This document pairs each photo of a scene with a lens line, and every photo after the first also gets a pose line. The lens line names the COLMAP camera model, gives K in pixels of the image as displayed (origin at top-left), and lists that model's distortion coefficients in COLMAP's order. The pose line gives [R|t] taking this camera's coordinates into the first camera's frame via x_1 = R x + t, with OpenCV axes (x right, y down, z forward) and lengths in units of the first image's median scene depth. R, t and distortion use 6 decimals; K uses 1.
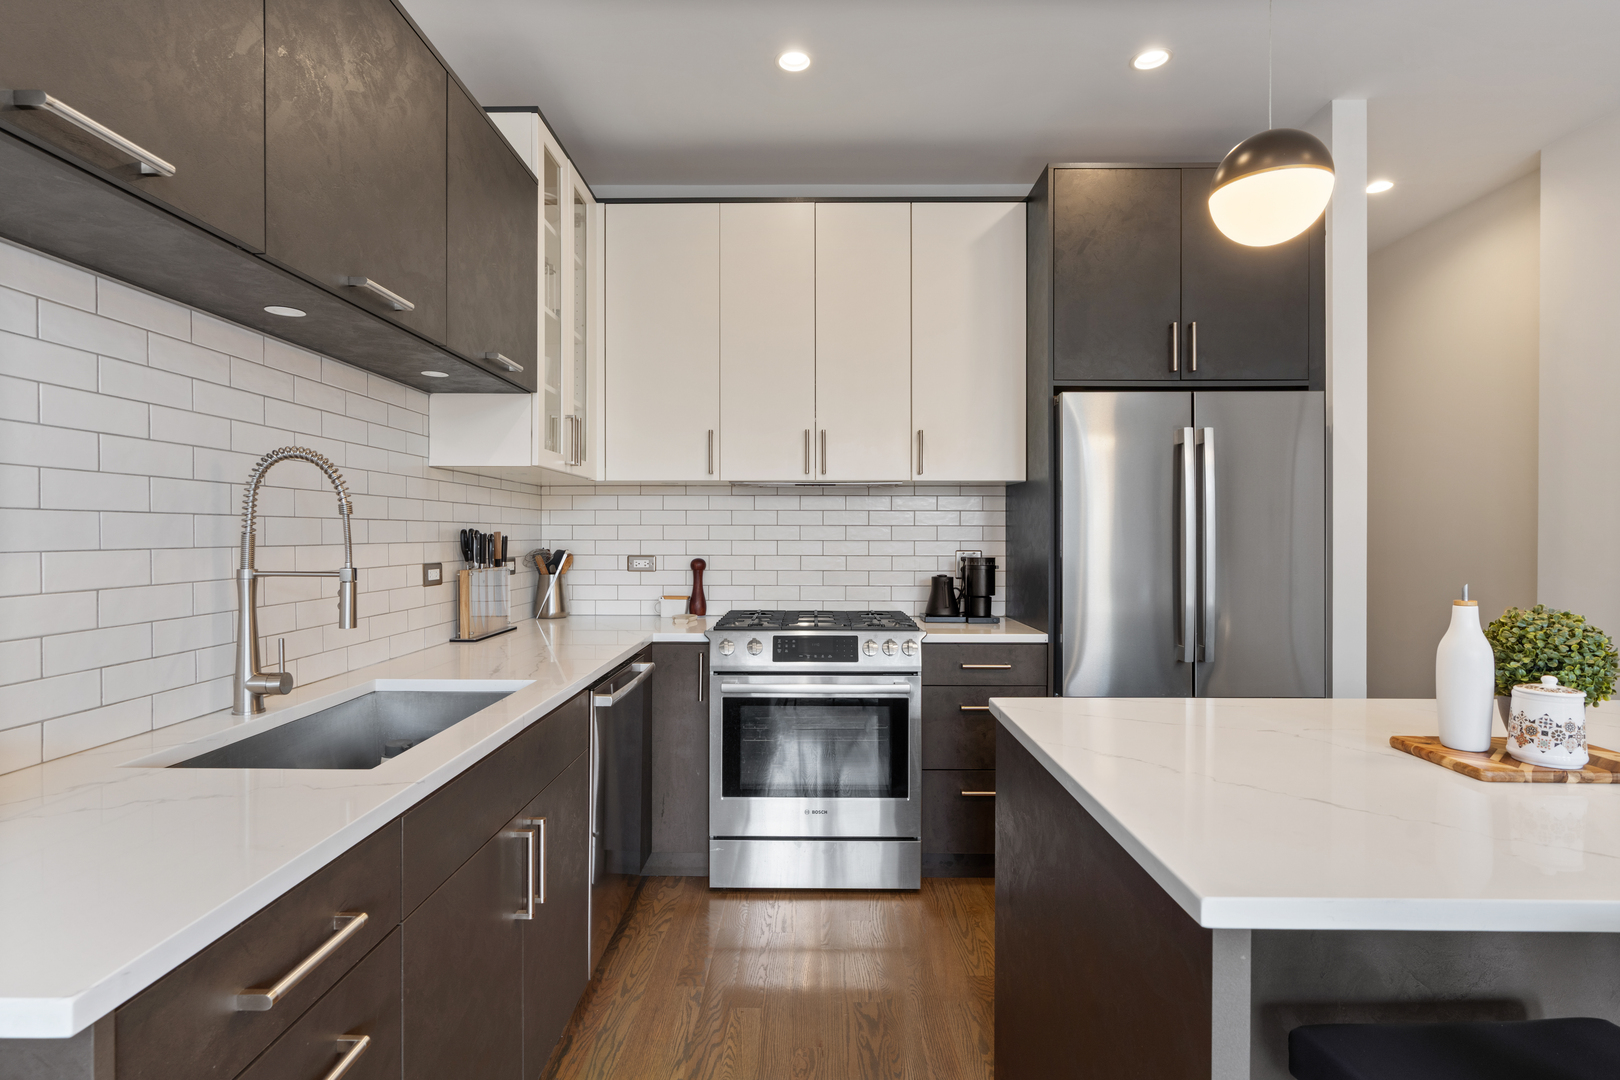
lens RADIAL K [[784.3, 0, 803.1], [0, 784.3, 536.2], [0, 0, 1]] dist [-0.009982, 0.000272]
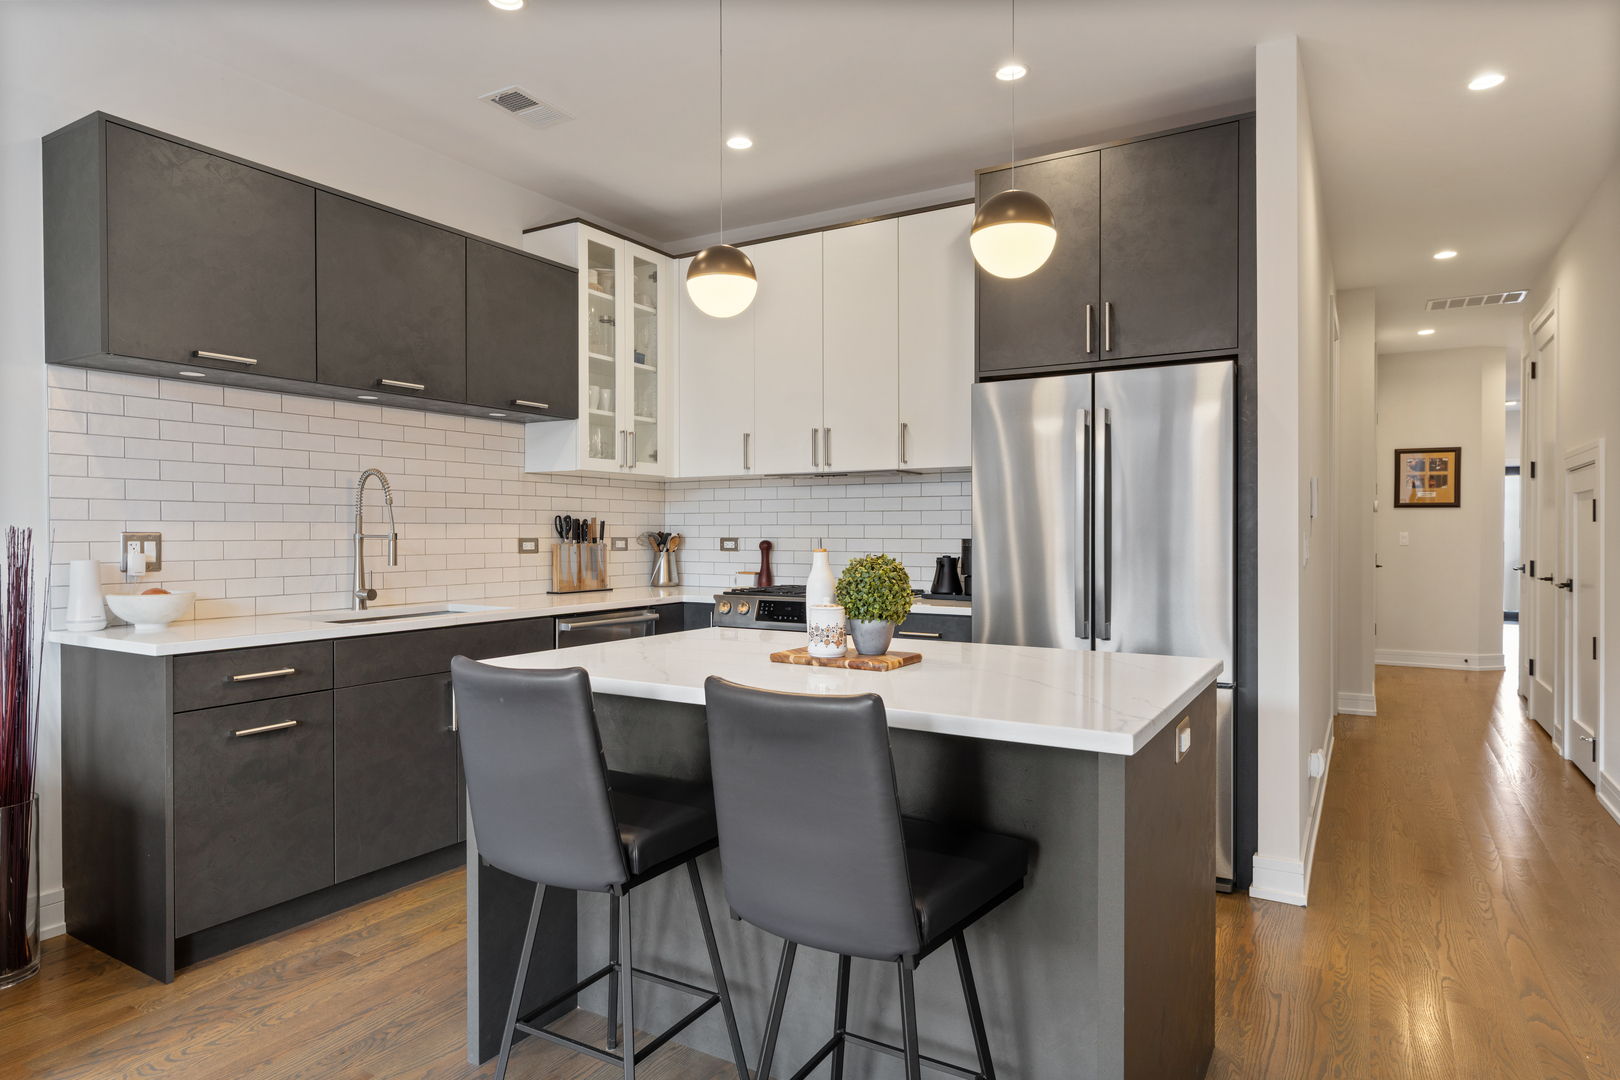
lens RADIAL K [[940.7, 0, 805.5], [0, 940.7, 545.1], [0, 0, 1]] dist [-0.004421, -0.001434]
pose [[0.864698, 0.005884, -0.502258, 0.741461], [-0.000757, 0.999946, 0.010411, 0.024291], [0.502292, -0.008622, 0.864655, -0.231645]]
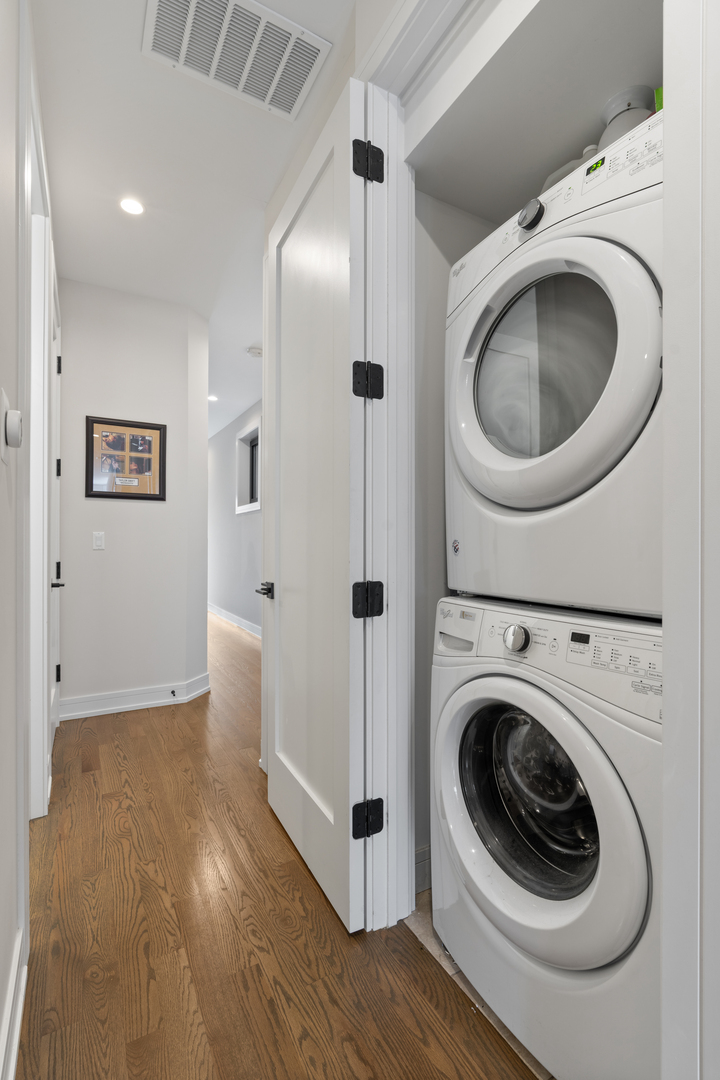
lens RADIAL K [[492.4, 0, 355.4], [0, 492.4, 534.2], [0, 0, 1]] dist [-0.009715, 0.003573]
pose [[0.841714, 0.000325, 0.539923, 0.772849], [-0.032861, 0.998177, 0.050629, -0.057443], [-0.538922, -0.060358, 0.840190, 1.996213]]
